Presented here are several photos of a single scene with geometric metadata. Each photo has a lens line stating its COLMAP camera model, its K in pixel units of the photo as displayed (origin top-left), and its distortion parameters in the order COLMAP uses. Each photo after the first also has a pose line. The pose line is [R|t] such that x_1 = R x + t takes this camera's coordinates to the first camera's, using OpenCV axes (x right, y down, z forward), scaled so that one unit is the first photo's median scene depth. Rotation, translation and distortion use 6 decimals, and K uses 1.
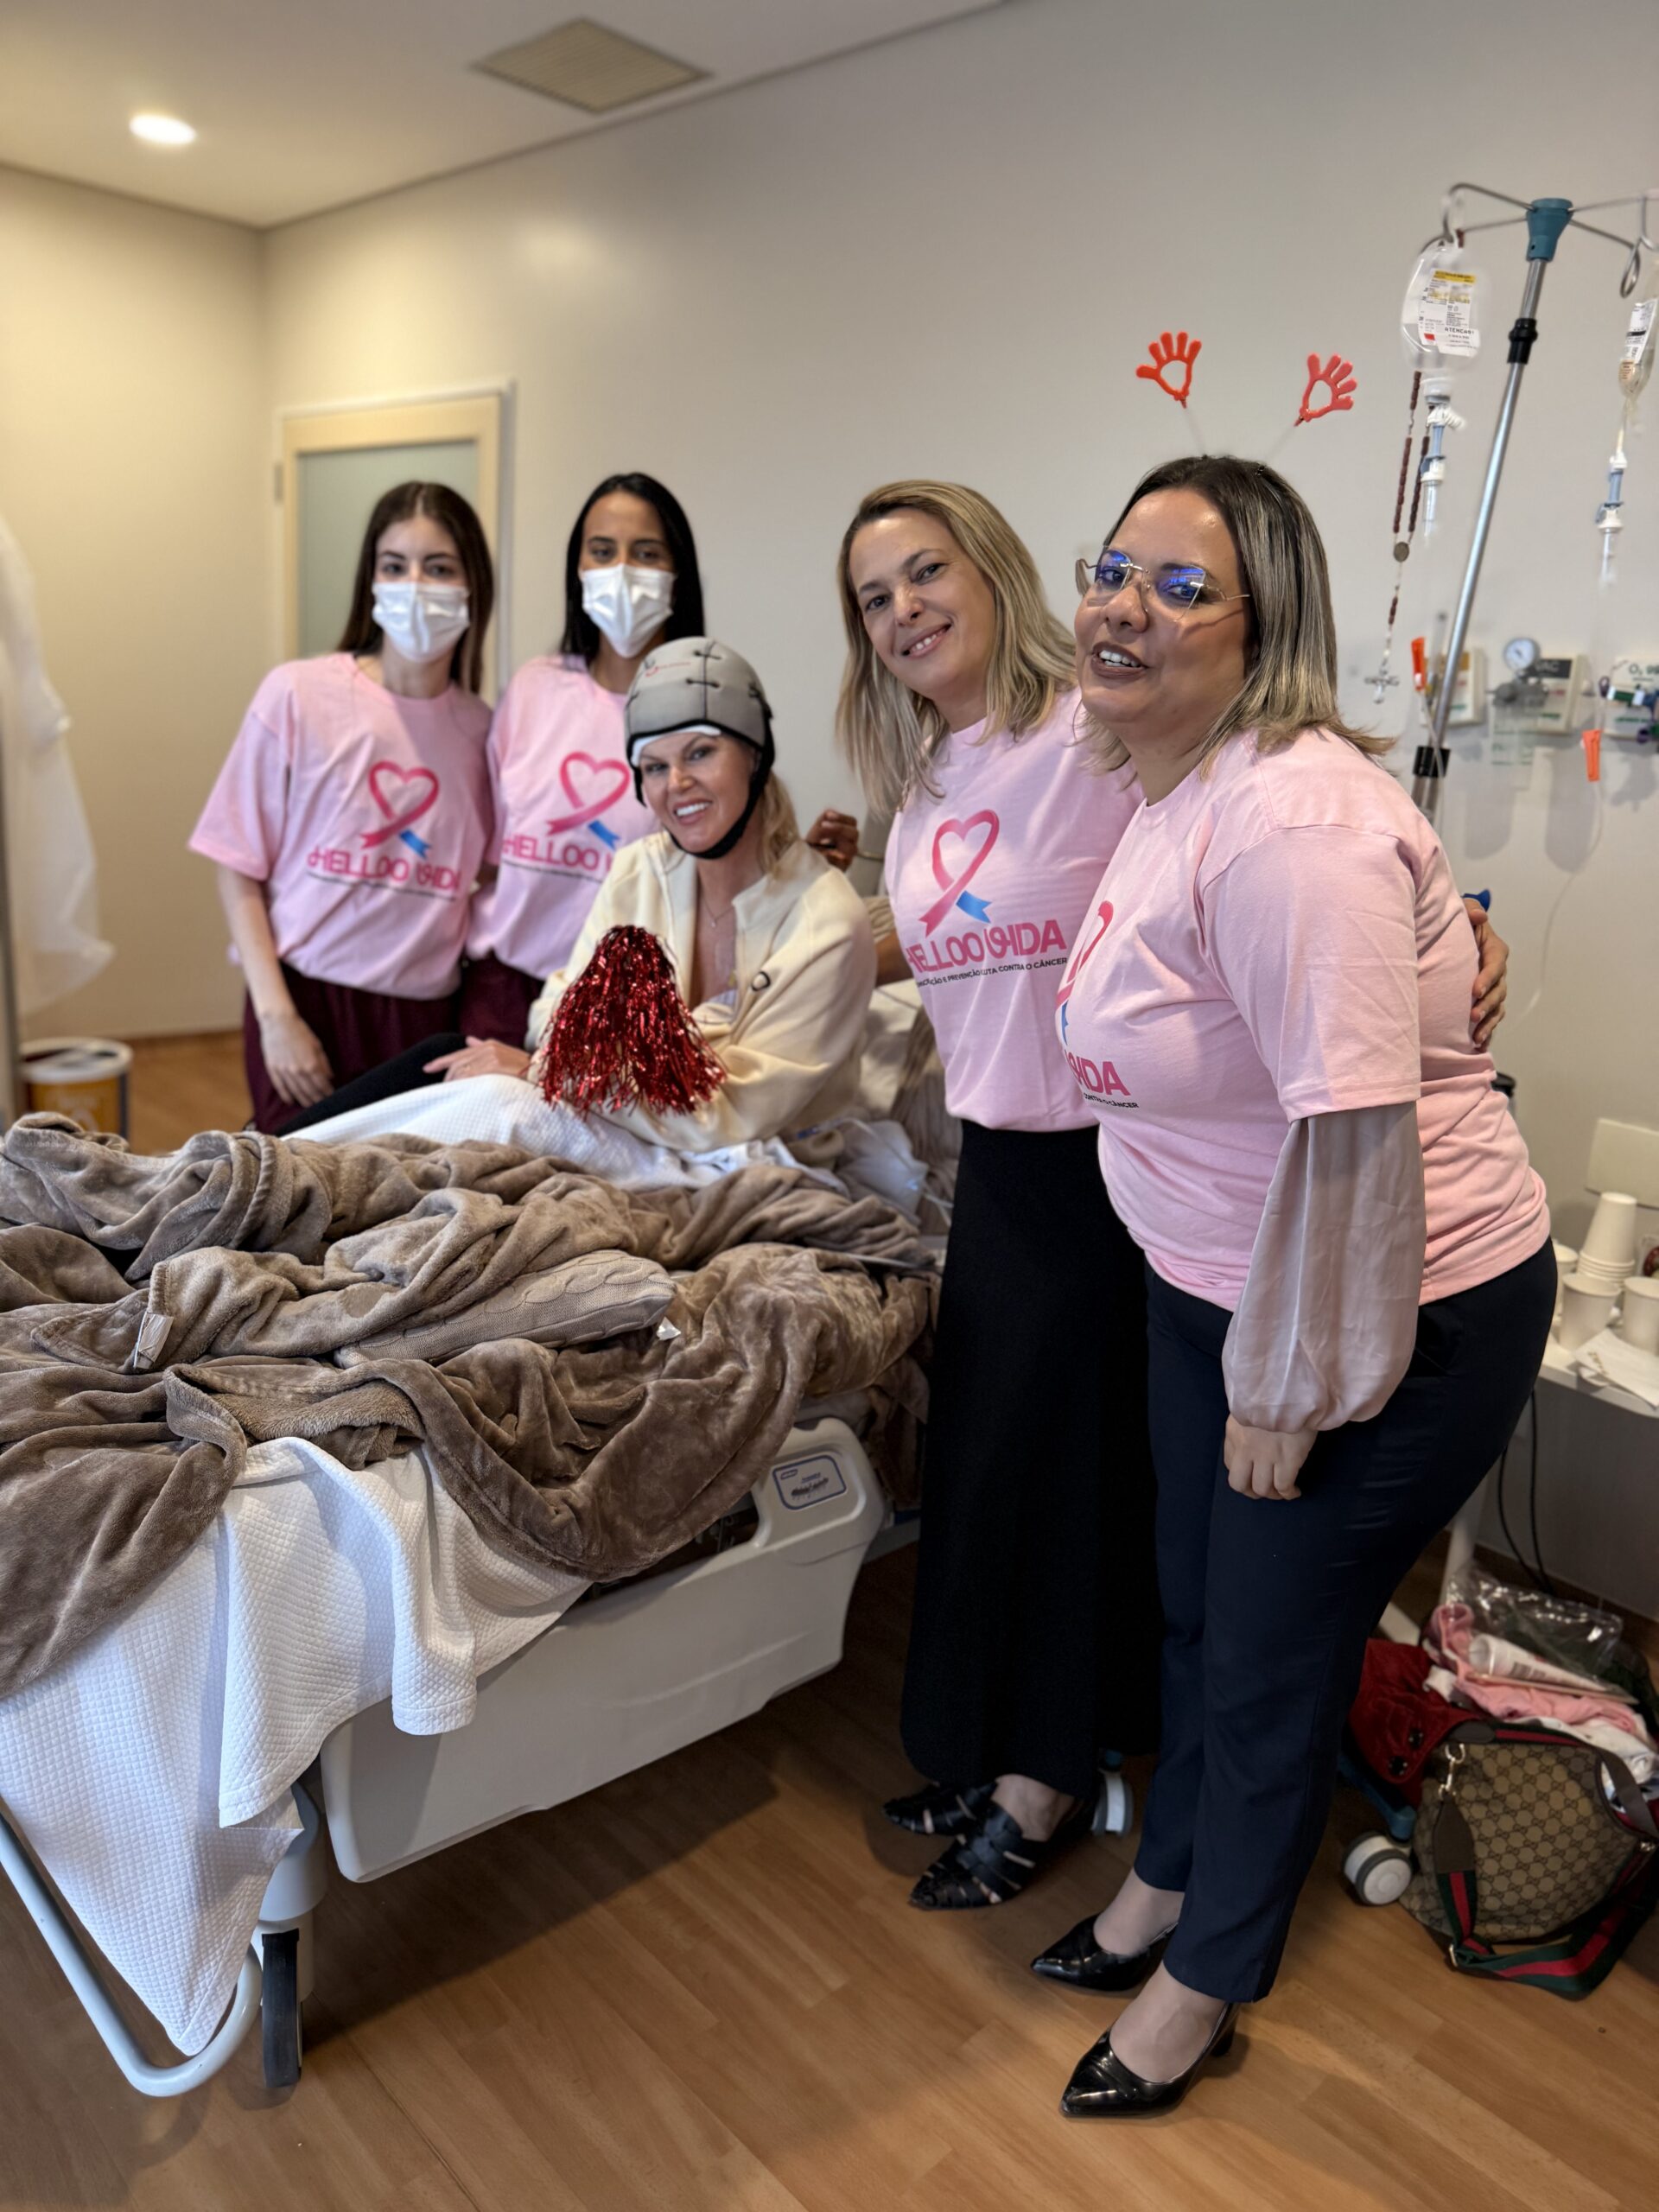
lens RADIAL K [[1599.2, 0, 819.3], [0, 1599.2, 1111.6], [0, 0, 1]] dist [0.031196, -0.014053]
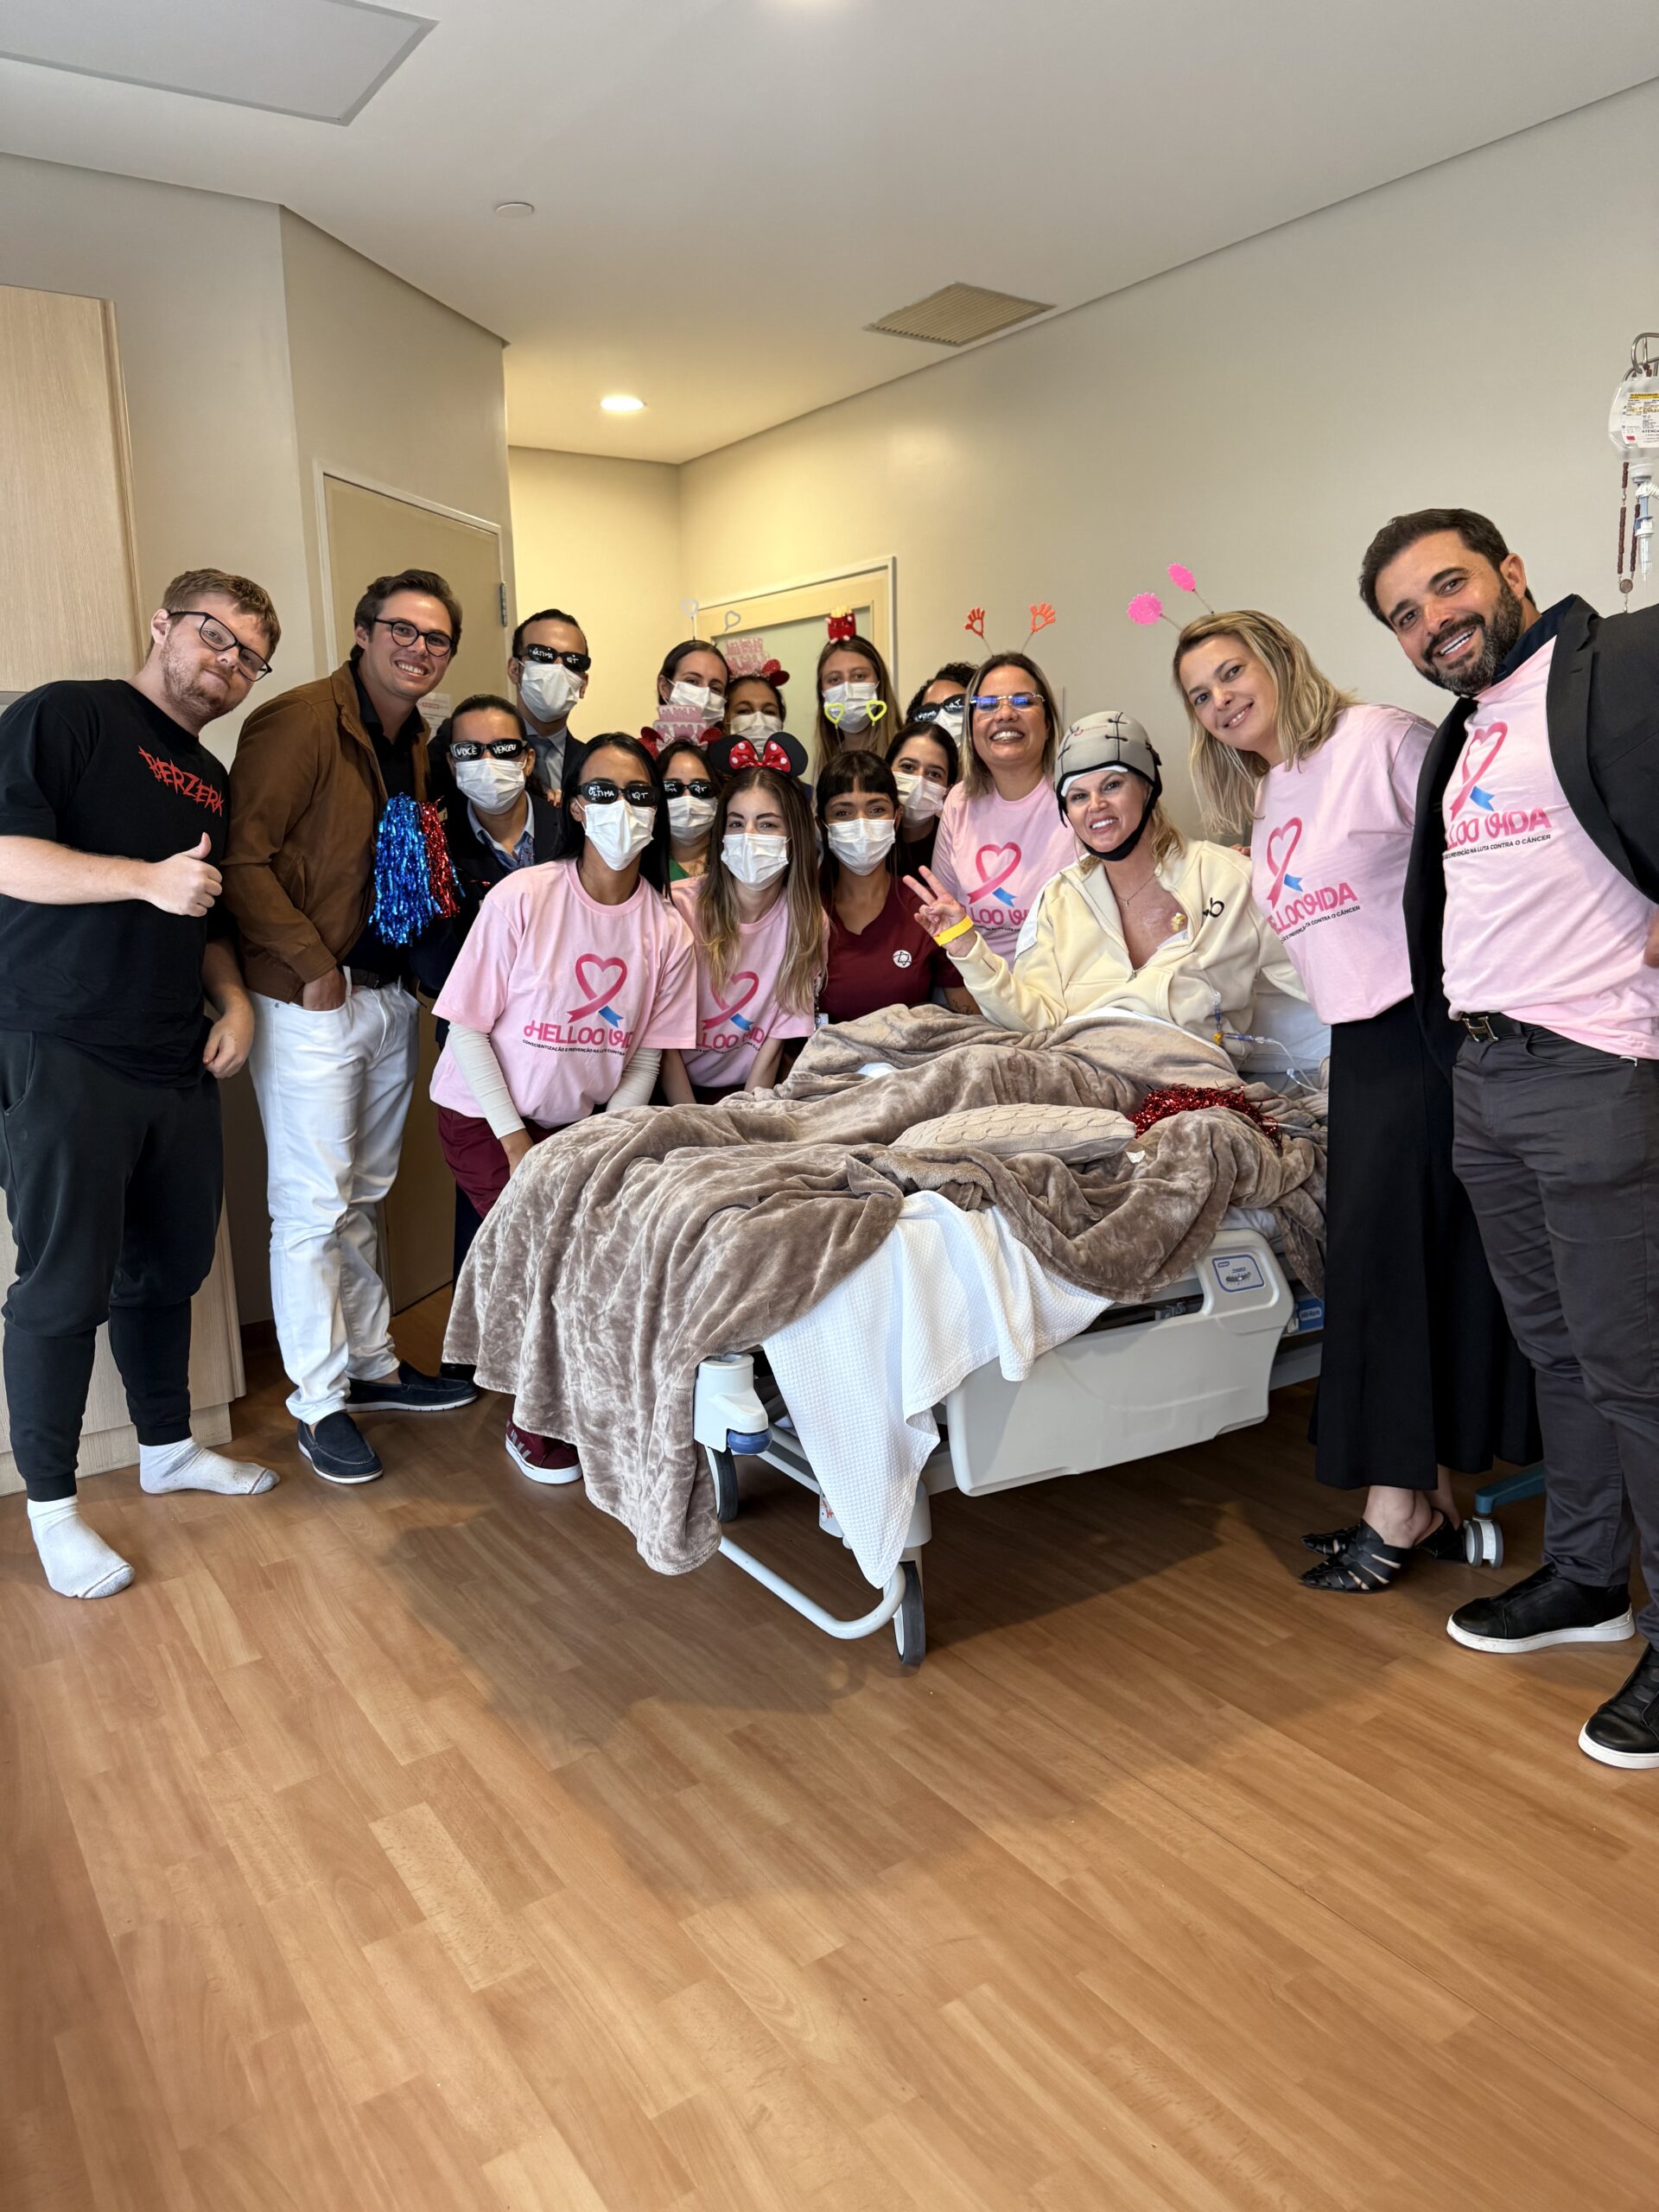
lens RADIAL K [[1599.2, 0, 833.8], [0, 1599.2, 1098.4], [0, 0, 1]] dist [0.031196, -0.014053]
pose [[0.980879, -0.065516, -0.183257, -0.089017], [0.049060, 0.994463, -0.092935, 0.197895], [0.188331, 0.082167, 0.978662, -0.480814]]
